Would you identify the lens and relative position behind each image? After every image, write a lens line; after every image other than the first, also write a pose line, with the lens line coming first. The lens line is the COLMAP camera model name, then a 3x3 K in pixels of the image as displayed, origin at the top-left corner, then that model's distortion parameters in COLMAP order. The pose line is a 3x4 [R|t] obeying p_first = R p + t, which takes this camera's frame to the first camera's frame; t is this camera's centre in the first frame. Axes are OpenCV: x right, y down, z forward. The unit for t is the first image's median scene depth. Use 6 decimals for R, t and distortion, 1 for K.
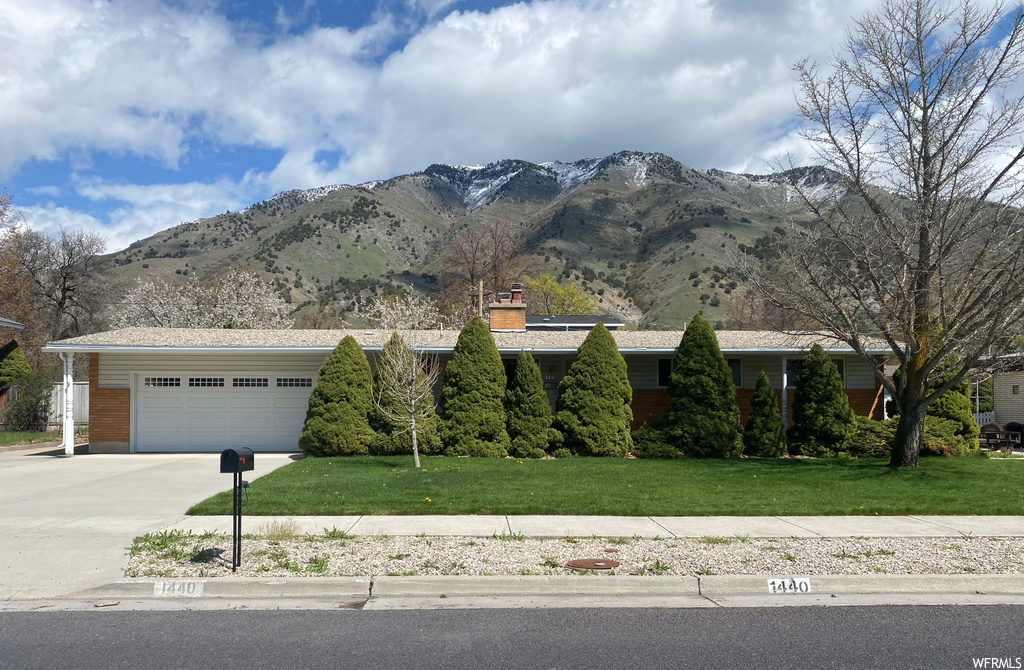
lens RADIAL K [[851.0, 0, 512.3], [0, 851.0, 338.7], [0, 0, 1]] dist [0.036791, -0.005193]
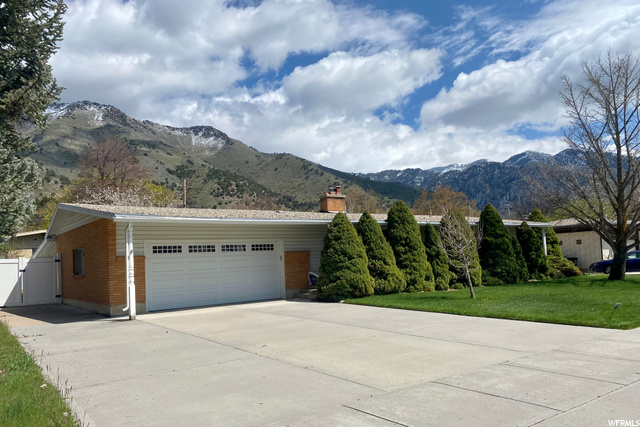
lens RADIAL K [[508.4, 0, 319.9], [0, 508.4, 217.8], [0, 0, 1]] dist [0.044735, -0.004009]
pose [[0.821802, 0.012895, 0.569628, -0.592488], [-0.003592, 0.999841, -0.017451, 0.017882], [-0.569763, 0.012295, 0.821717, 0.283138]]
